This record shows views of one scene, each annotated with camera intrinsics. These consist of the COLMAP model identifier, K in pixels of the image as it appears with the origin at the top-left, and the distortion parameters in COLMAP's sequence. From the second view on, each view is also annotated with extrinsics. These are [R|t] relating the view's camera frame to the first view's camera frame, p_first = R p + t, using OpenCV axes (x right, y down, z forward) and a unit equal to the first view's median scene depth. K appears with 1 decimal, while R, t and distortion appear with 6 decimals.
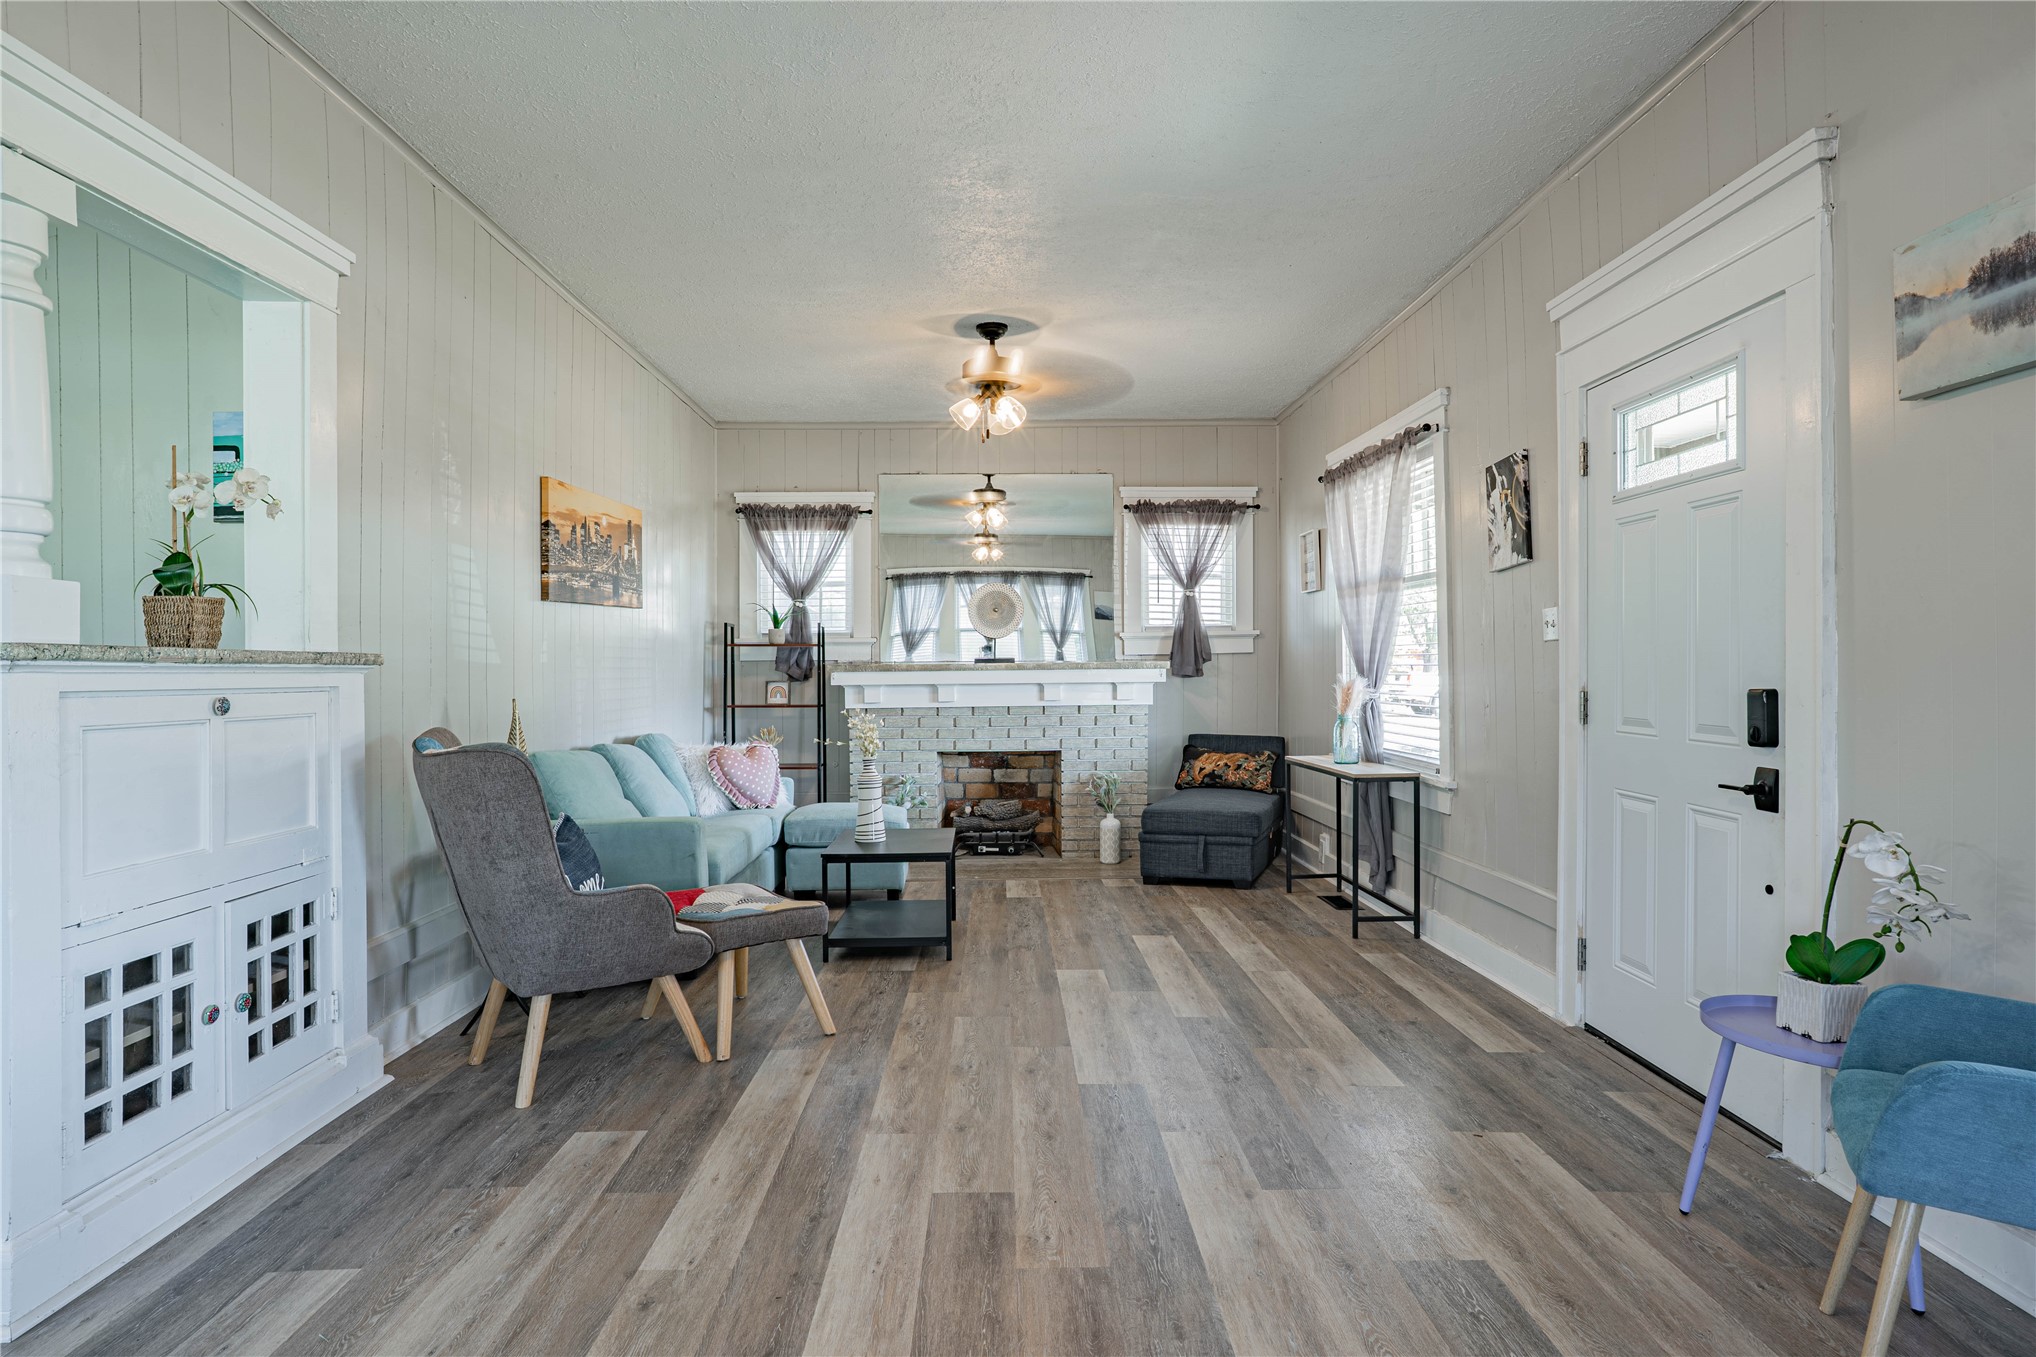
lens RADIAL K [[1141.2, 0, 1021.6], [0, 1141.2, 674.1], [0, 0, 1]] dist [-0.059777, 0.046194]
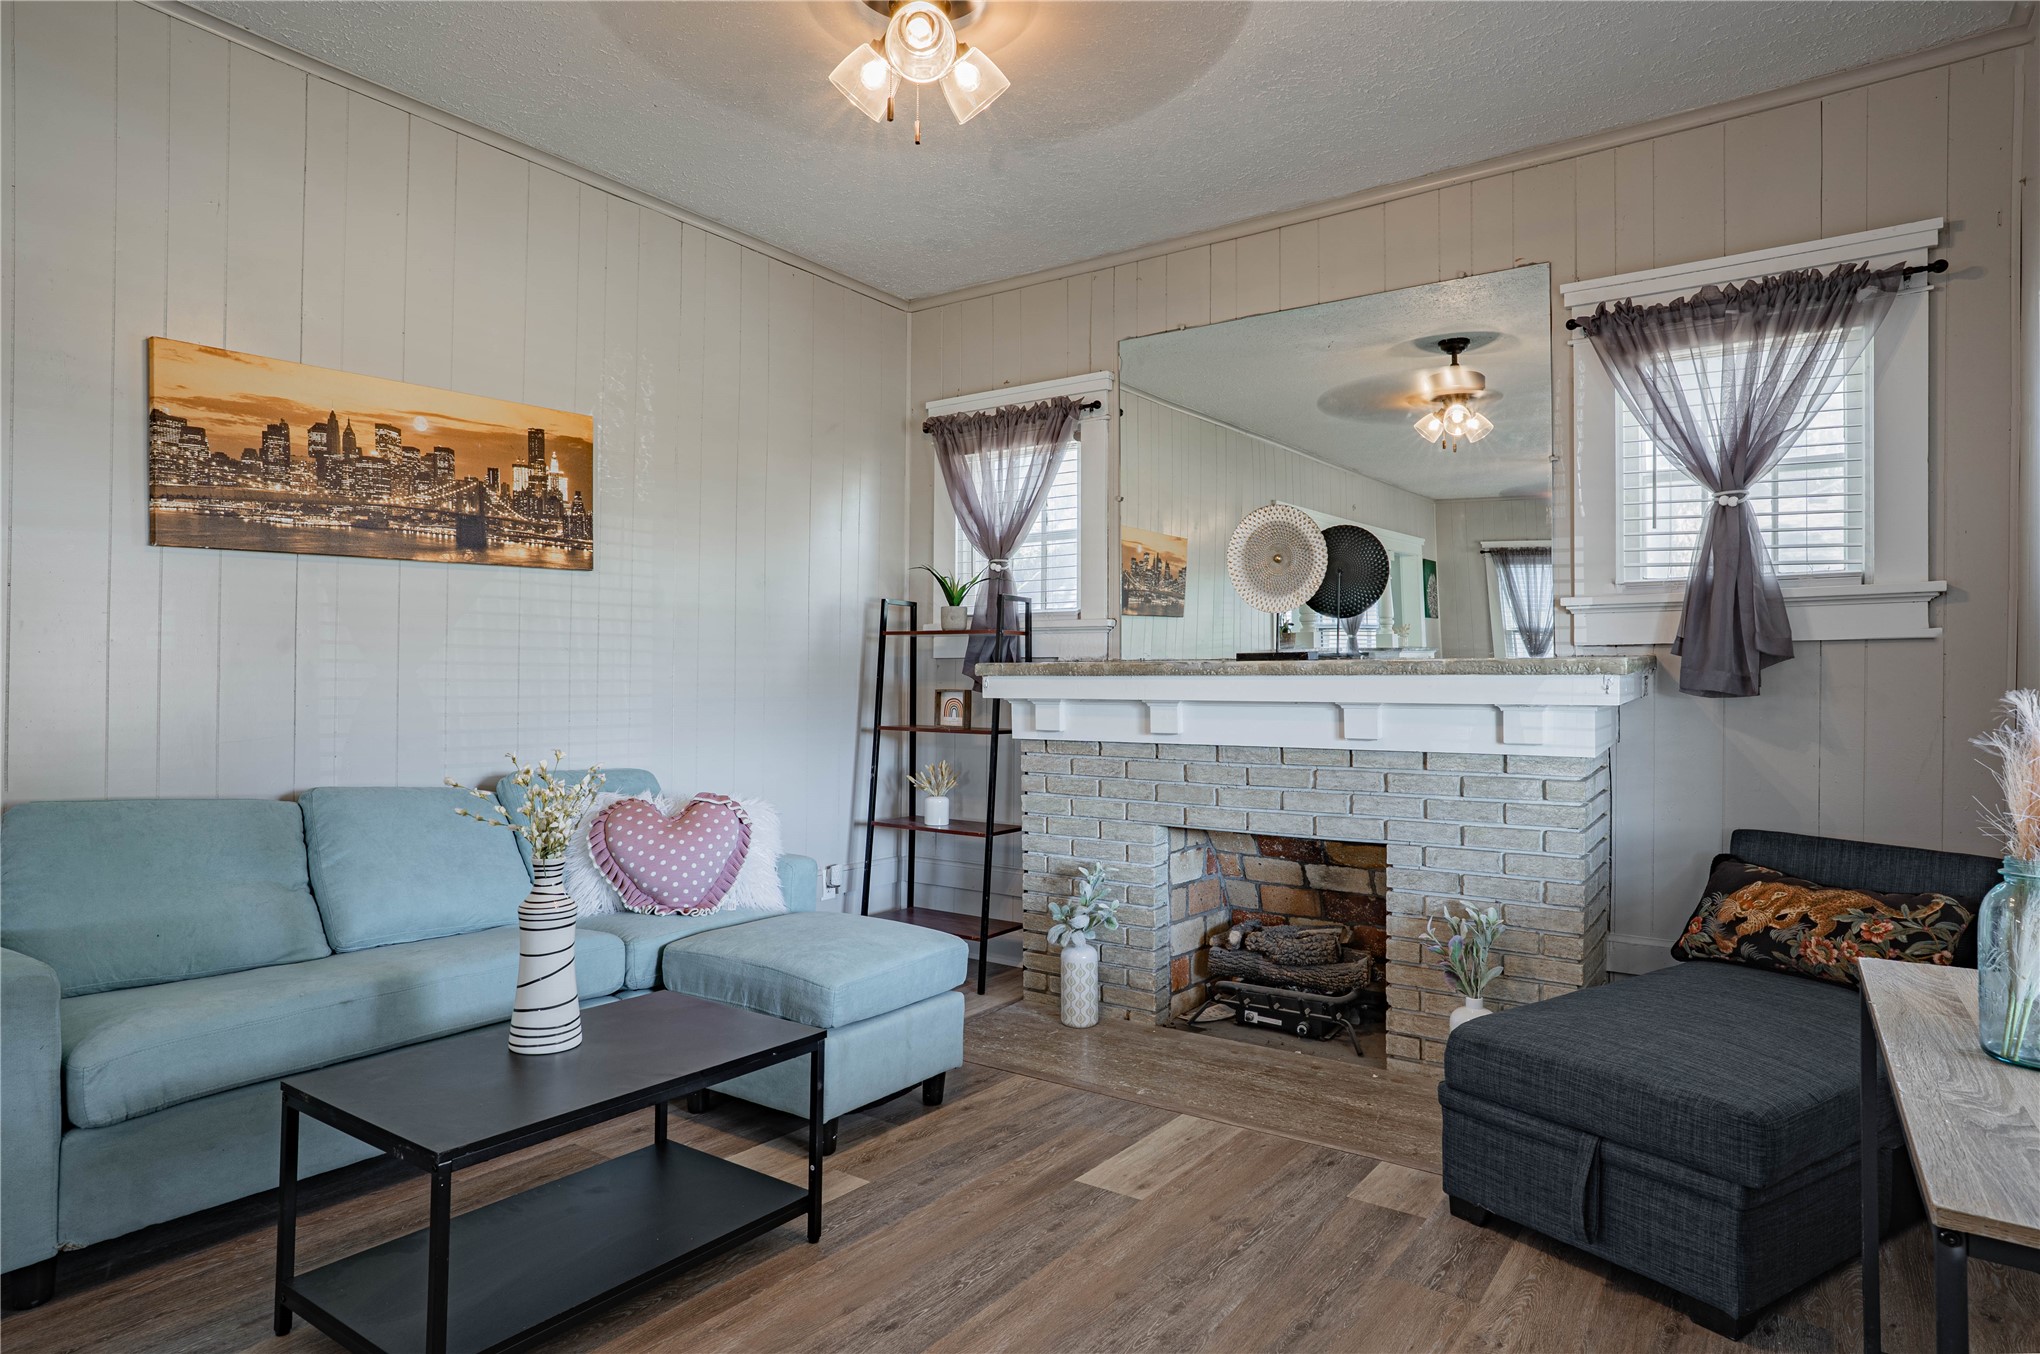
lens RADIAL K [[1143.5, 0, 1023.6], [0, 1143.5, 672.6], [0, 0, 1]] dist [-0.059777, 0.046194]
pose [[0.799600, 0.007418, -0.600487, 0.191263], [-0.013702, 0.999889, -0.005893, -0.000183], [0.600376, 0.012940, 0.799613, 0.509385]]
